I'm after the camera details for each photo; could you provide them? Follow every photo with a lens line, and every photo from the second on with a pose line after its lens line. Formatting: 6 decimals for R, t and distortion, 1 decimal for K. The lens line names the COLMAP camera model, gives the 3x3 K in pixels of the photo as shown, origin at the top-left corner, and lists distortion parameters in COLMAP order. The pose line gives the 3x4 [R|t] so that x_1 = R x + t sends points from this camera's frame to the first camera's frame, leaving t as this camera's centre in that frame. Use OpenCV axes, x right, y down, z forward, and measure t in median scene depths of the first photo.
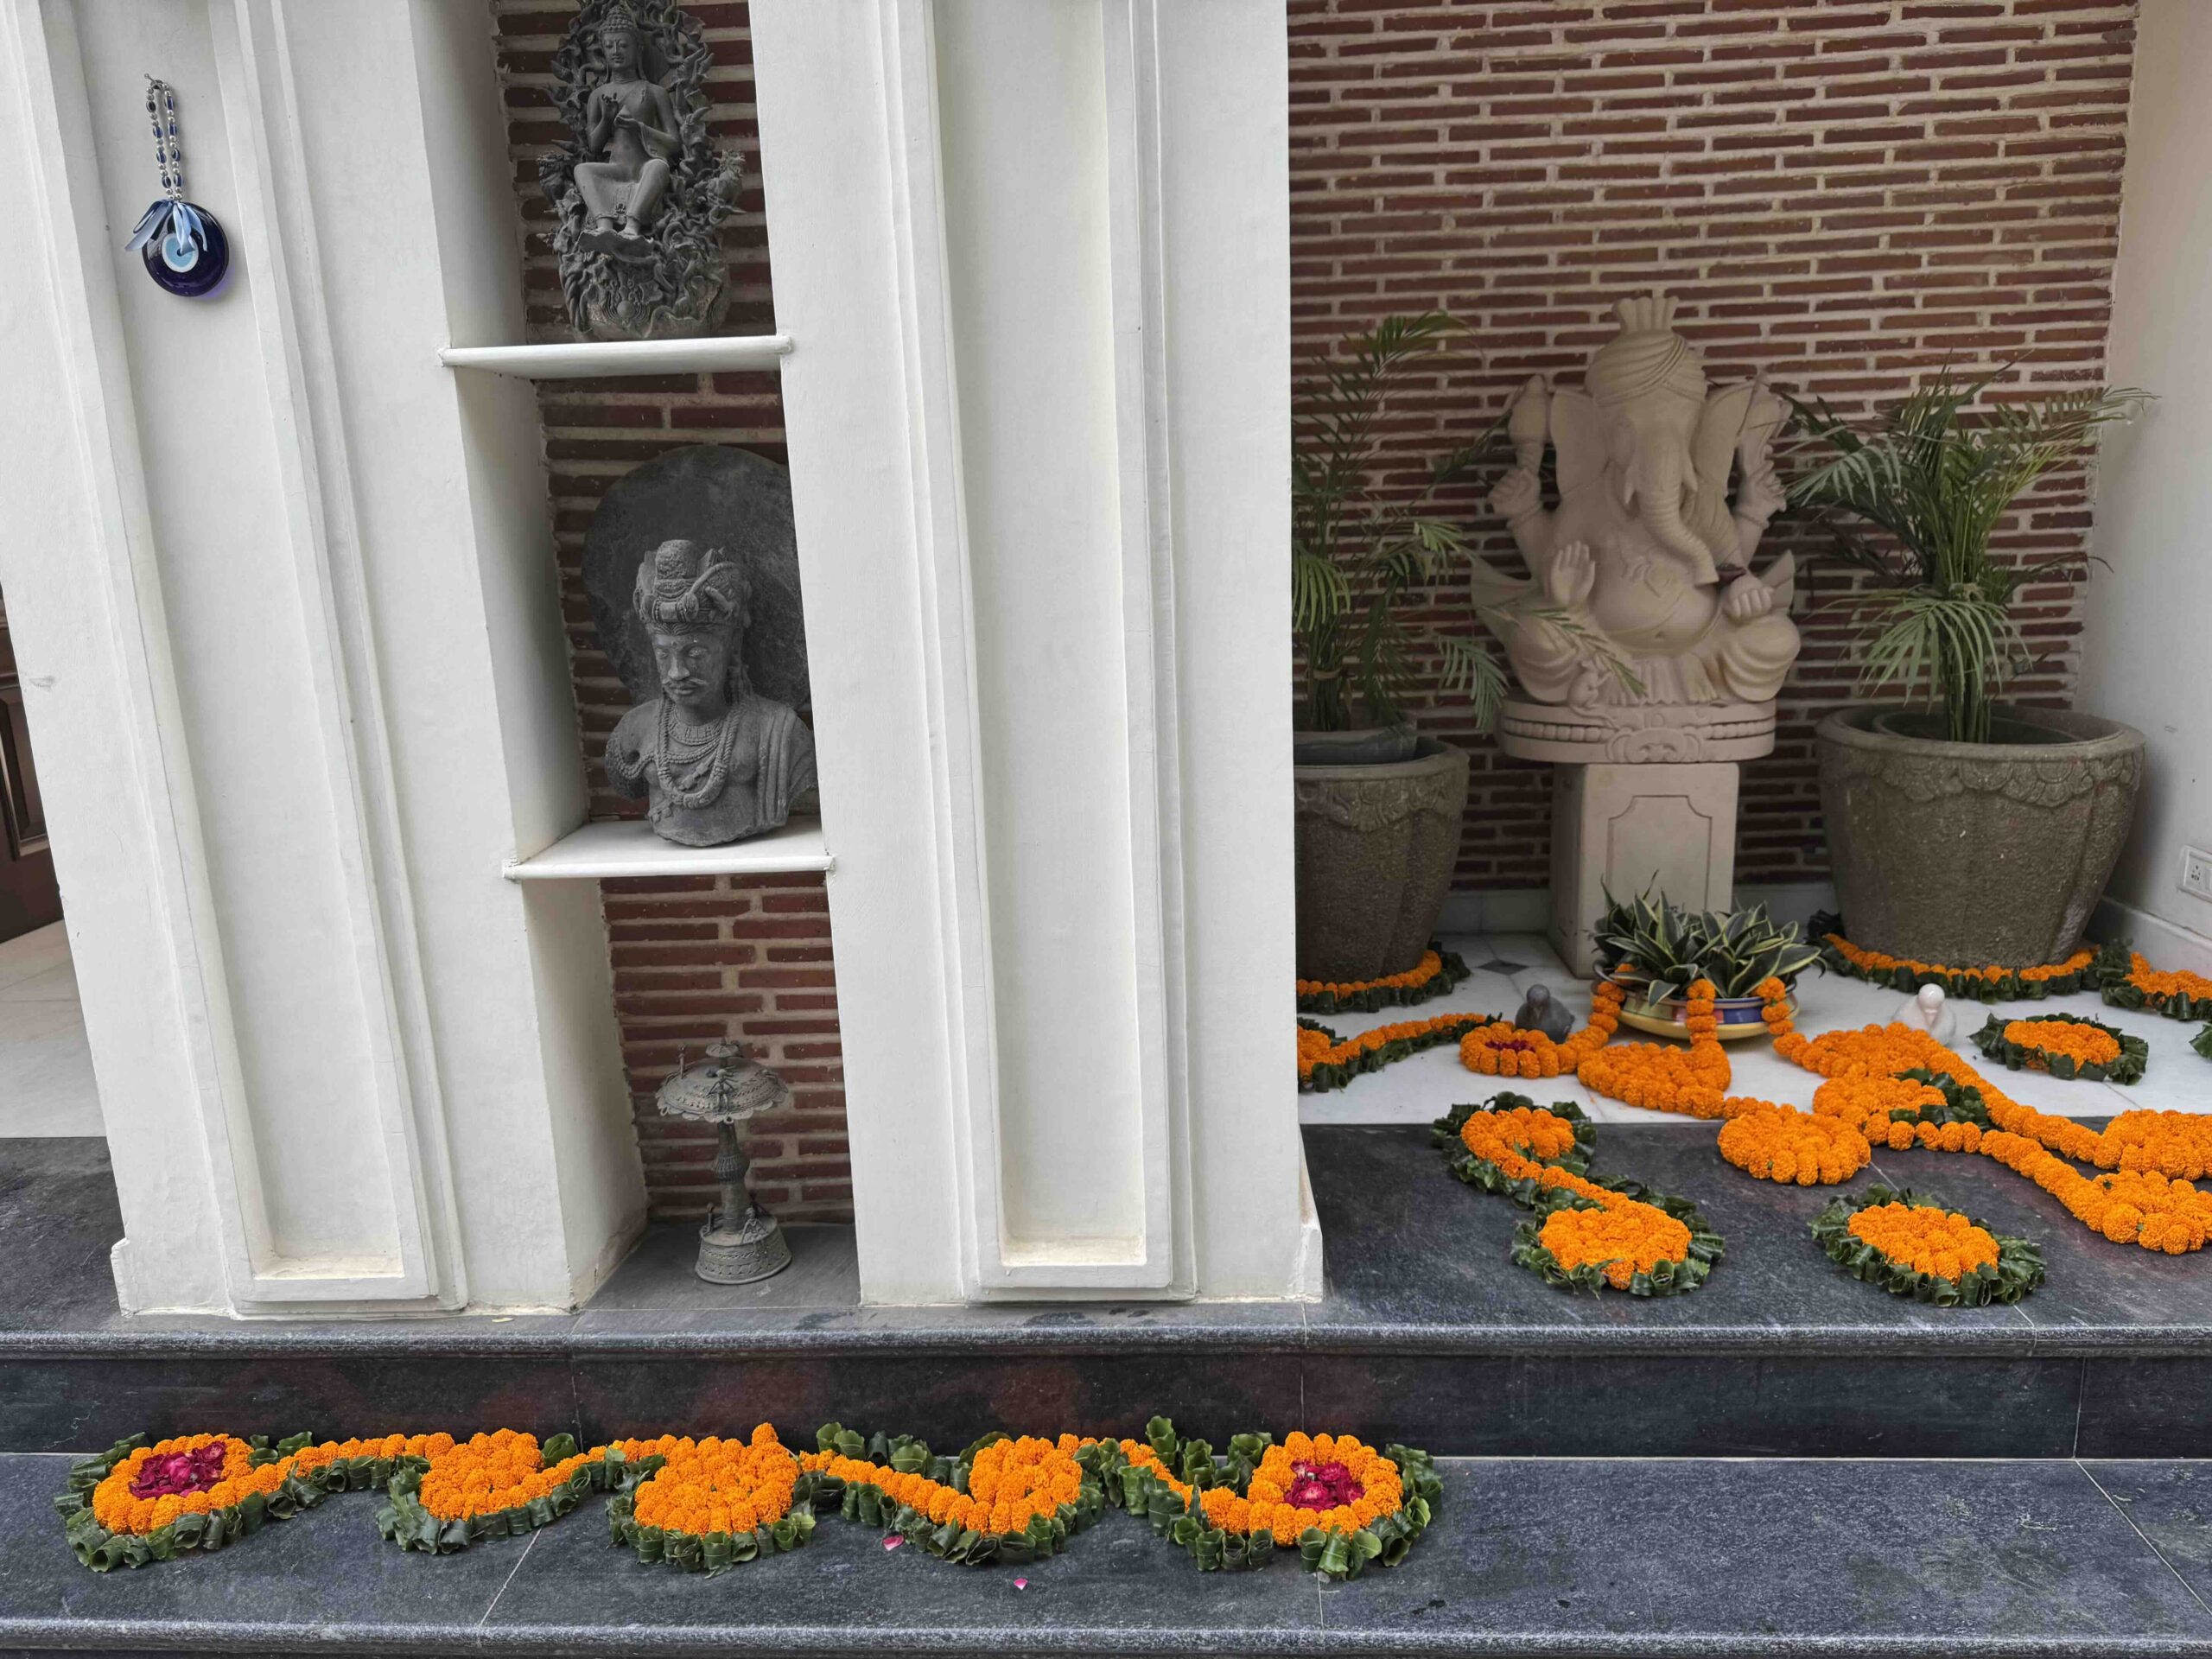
lens RADIAL K [[1567.2, 0, 1107.4], [0, 1567.2, 860.6], [0, 0, 1]] dist [-0.009943, -0.000672]
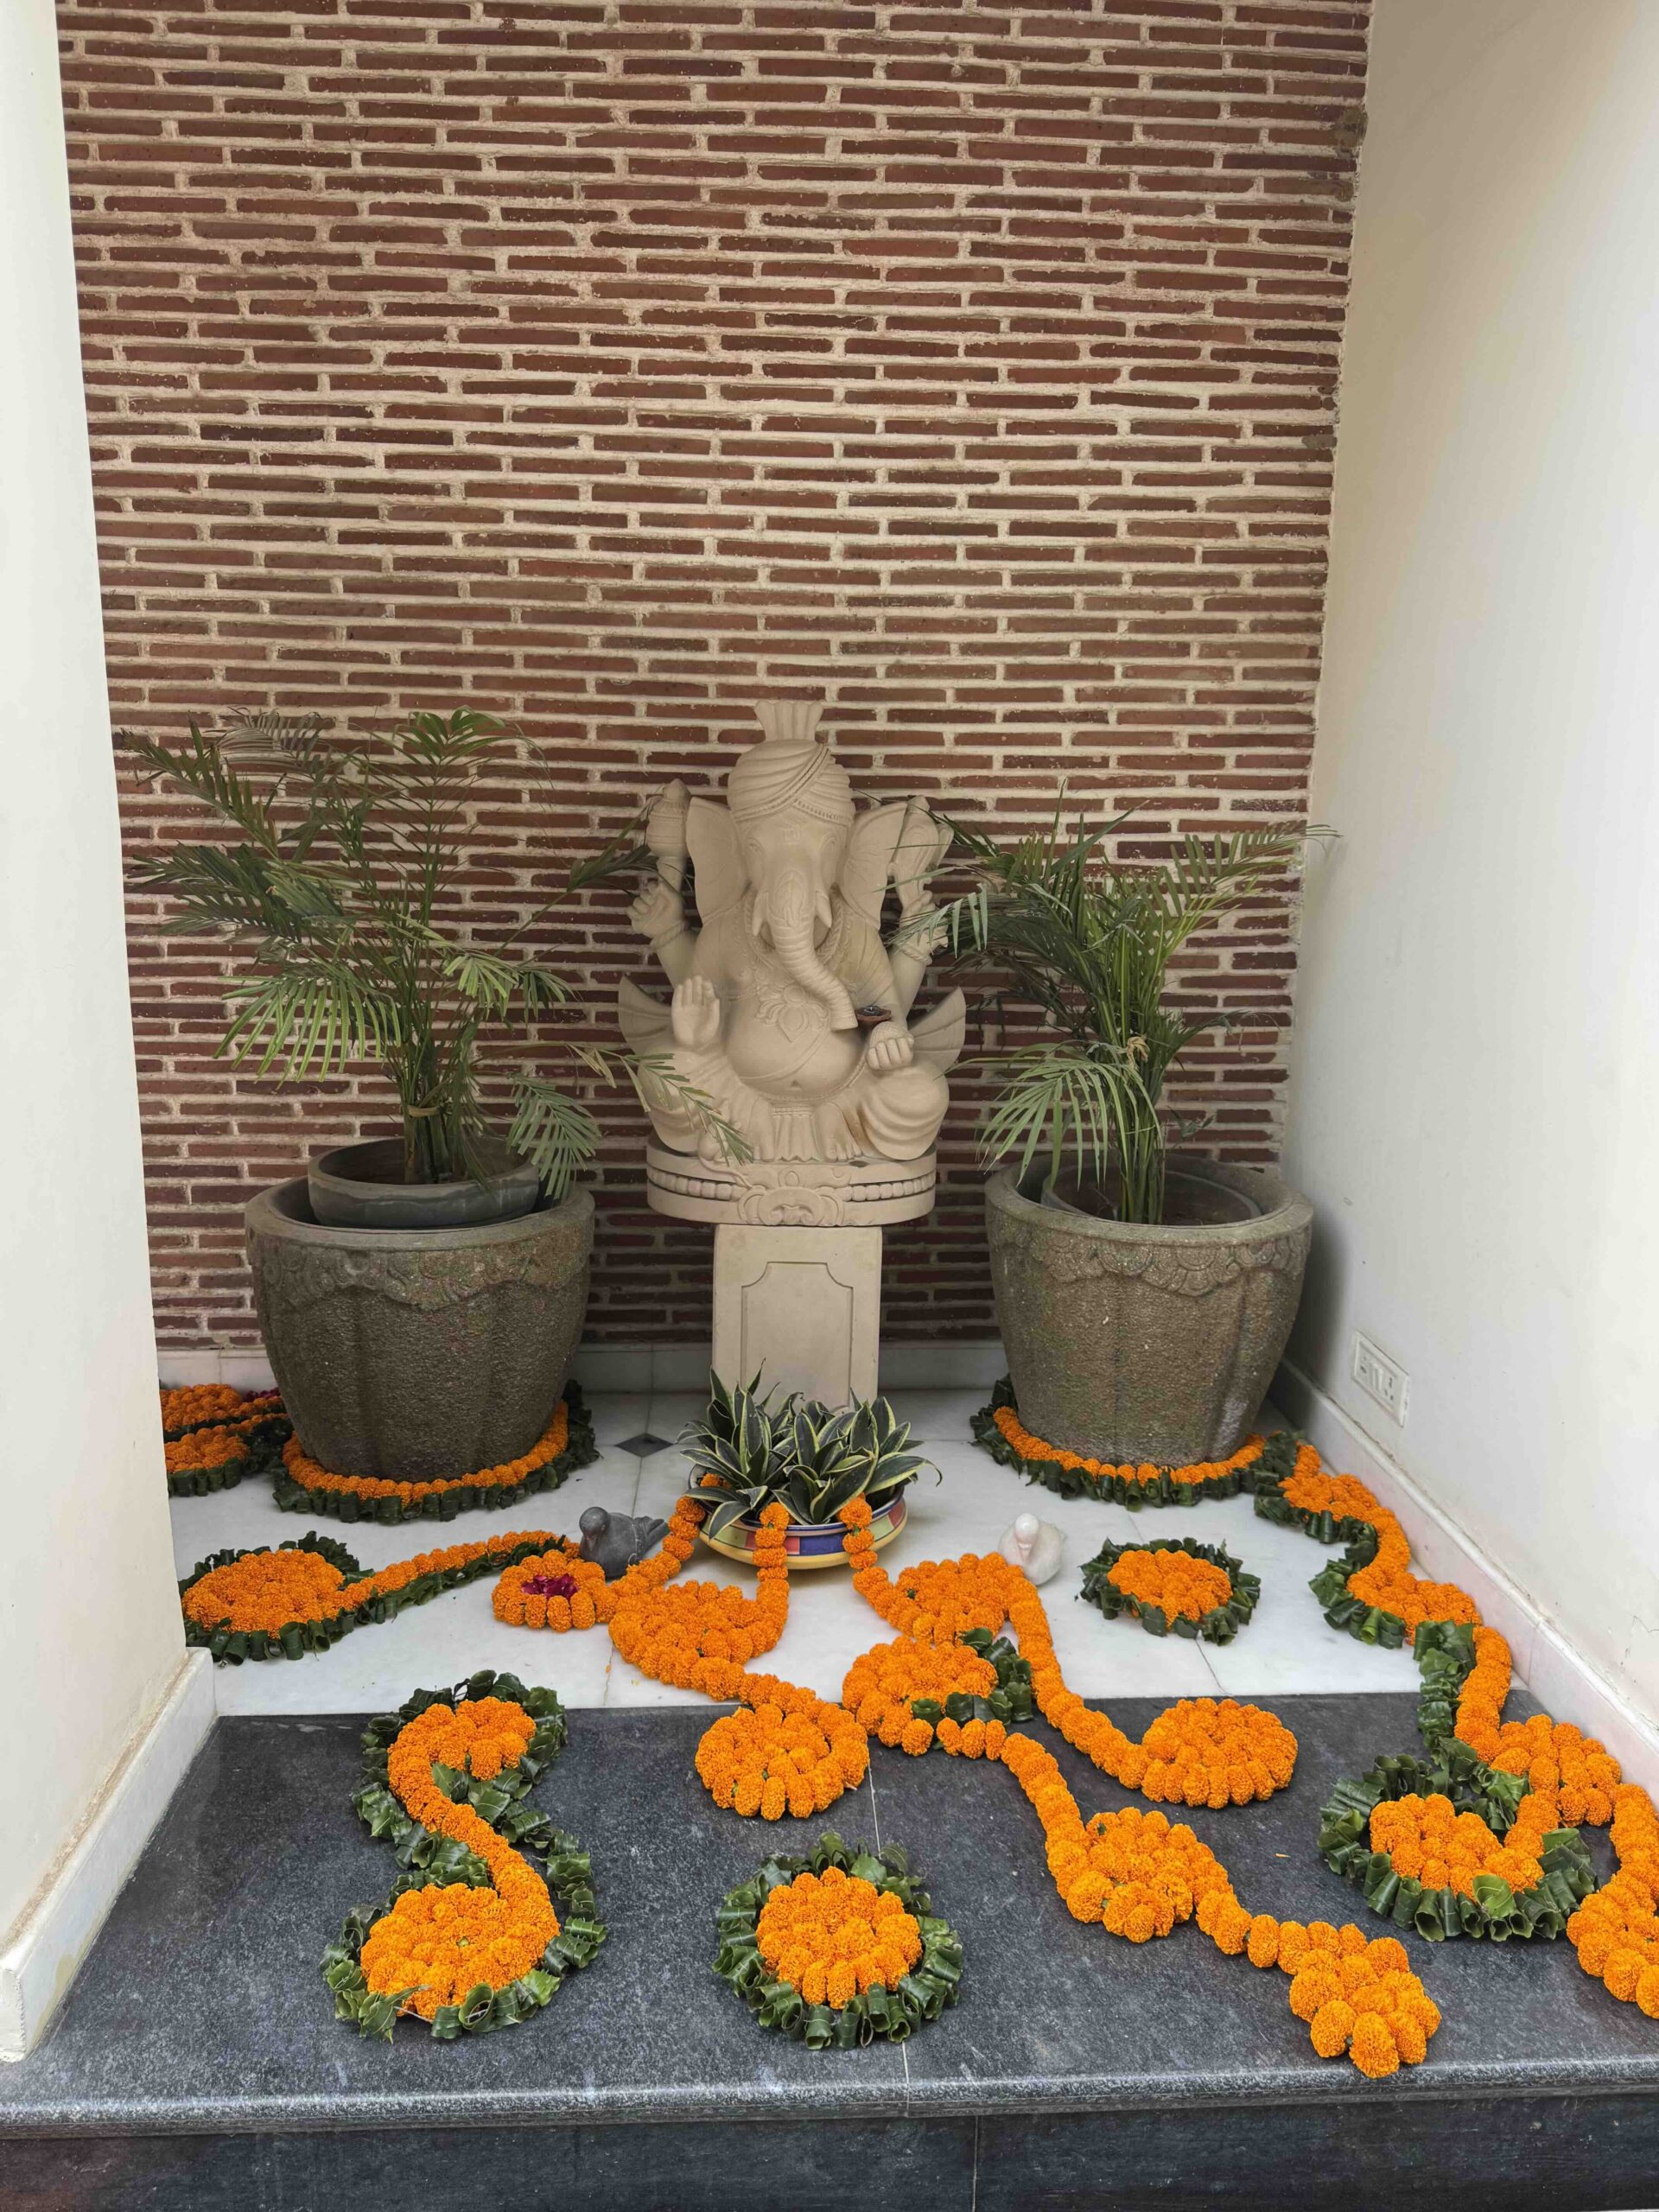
lens RADIAL K [[1562.5, 0, 834.8], [0, 1562.5, 1150.2], [0, 0, 1]] dist [0.004546, -0.016755]
pose [[0.991525, 0.024500, 0.127585, 0.254955], [-0.023557, 0.999683, -0.008895, -0.095826], [-0.127763, 0.005814, 0.991788, 0.123803]]
